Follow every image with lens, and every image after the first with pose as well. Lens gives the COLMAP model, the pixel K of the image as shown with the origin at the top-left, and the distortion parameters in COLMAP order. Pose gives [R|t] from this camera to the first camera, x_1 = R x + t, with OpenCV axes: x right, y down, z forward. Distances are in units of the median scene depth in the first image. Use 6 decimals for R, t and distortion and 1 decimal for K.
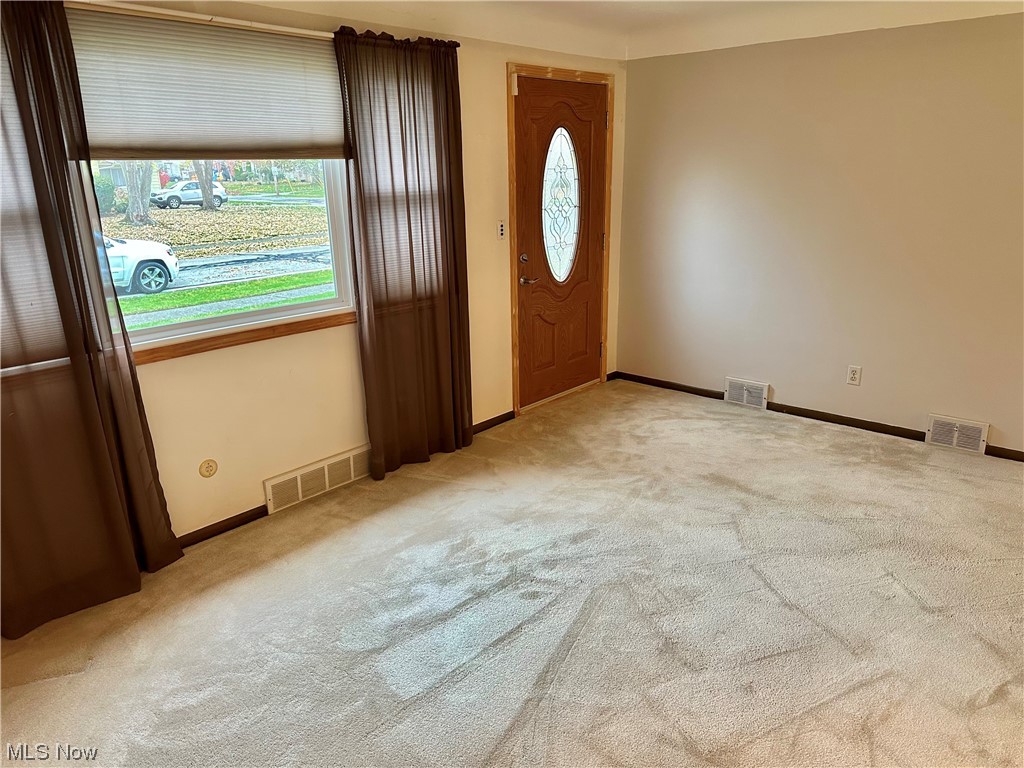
lens RADIAL K [[725.2, 0, 512.0], [0, 725.2, 384.0], [0, 0, 1]] dist [0.122773, -0.139357]
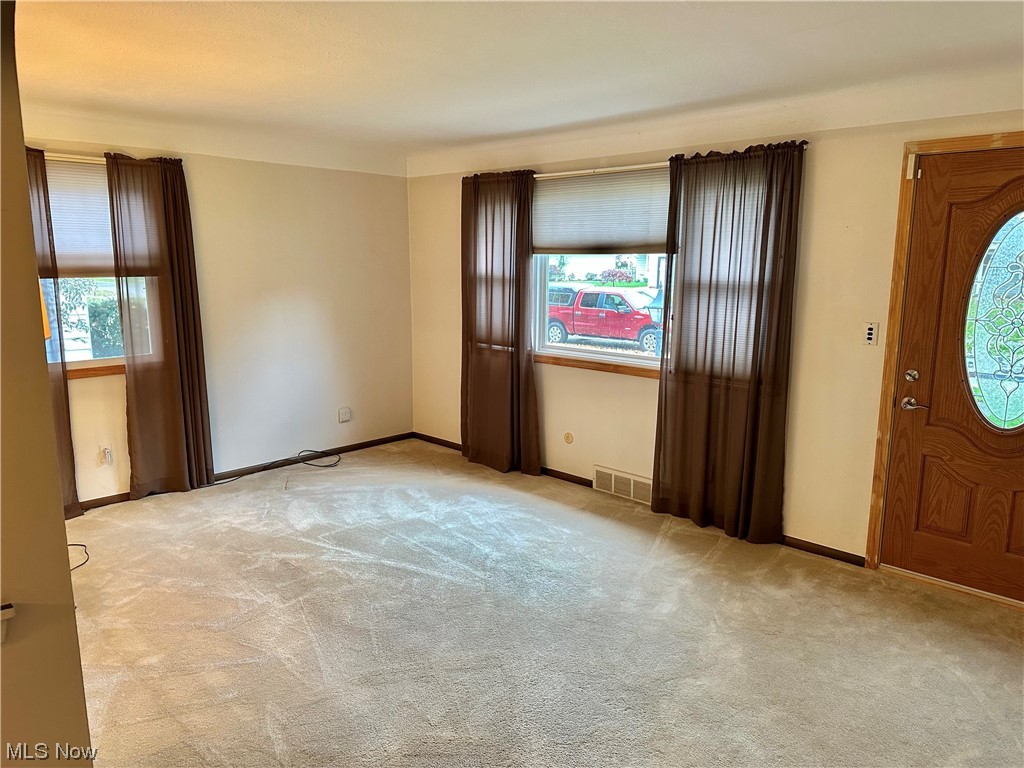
lens RADIAL K [[725.2, 0, 512.0], [0, 725.2, 384.0], [0, 0, 1]] dist [0.122773, -0.139357]
pose [[-0.050313, 0.186169, -0.981229, 0.987865], [-0.294846, 0.935915, 0.192690, -0.232196], [0.954219, 0.299006, 0.007803, 0.717227]]
